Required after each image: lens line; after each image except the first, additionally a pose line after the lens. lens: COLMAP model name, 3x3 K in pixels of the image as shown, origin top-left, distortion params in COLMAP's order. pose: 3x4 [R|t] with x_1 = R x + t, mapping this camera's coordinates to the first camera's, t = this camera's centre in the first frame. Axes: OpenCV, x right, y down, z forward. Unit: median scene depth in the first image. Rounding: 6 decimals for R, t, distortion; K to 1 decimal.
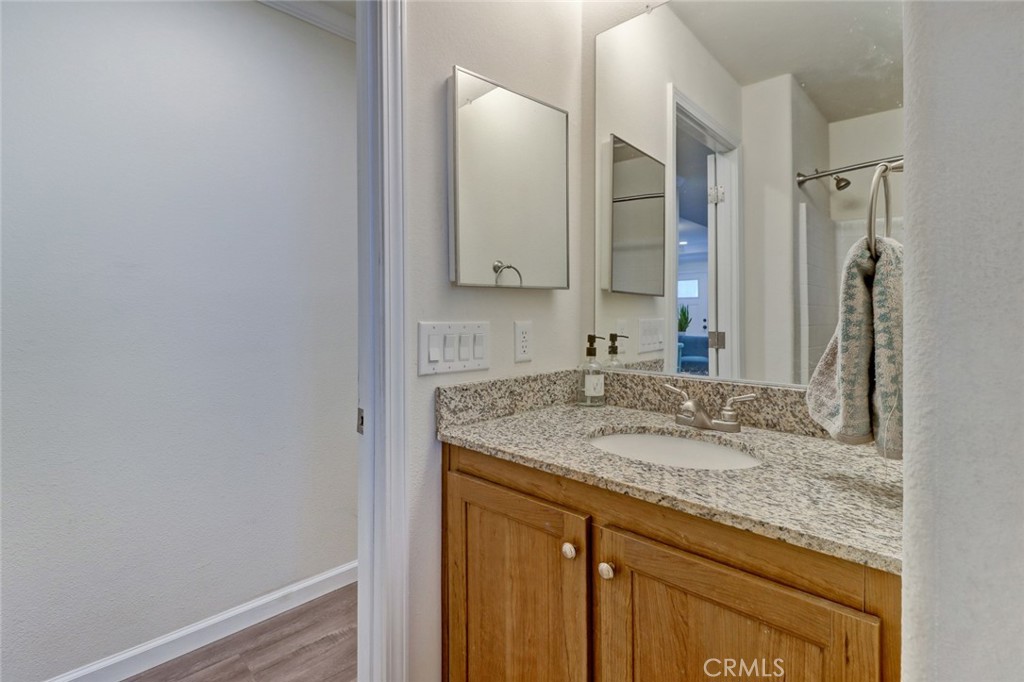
lens RADIAL K [[473.1, 0, 513.2], [0, 473.1, 334.8], [0, 0, 1]] dist [-0.001071, -0.000222]
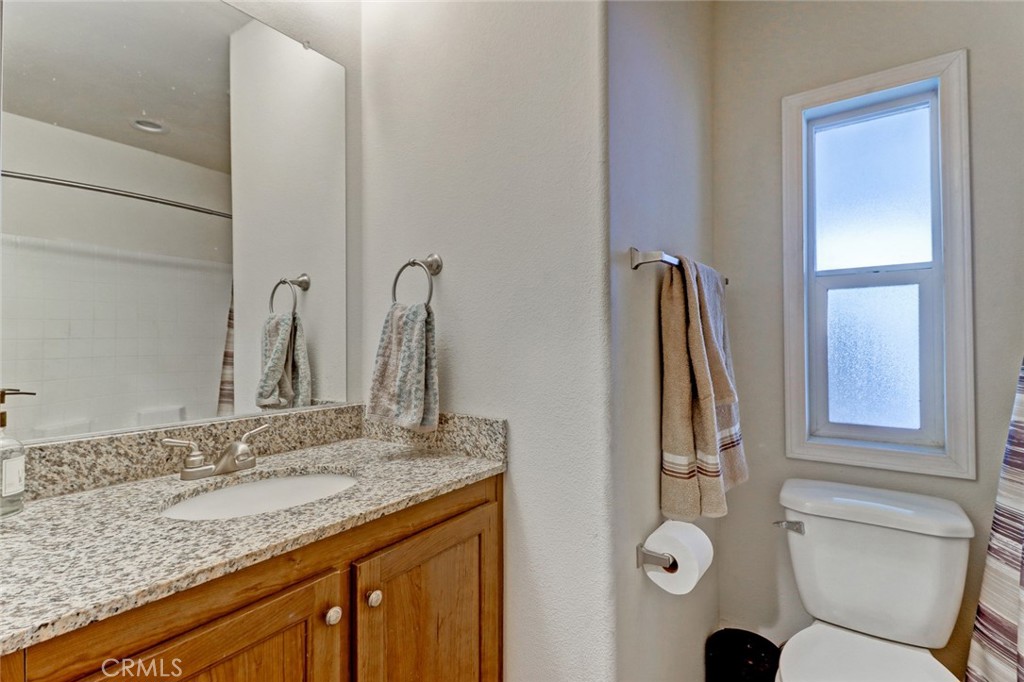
lens RADIAL K [[473.1, 0, 513.2], [0, 473.1, 334.8], [0, 0, 1]] dist [-0.001071, -0.000222]
pose [[-0.124030, 0.012234, 0.992203, -0.691017], [0.045968, 0.998921, -0.006571, -0.050551], [-0.991213, 0.044794, -0.124459, 0.619980]]
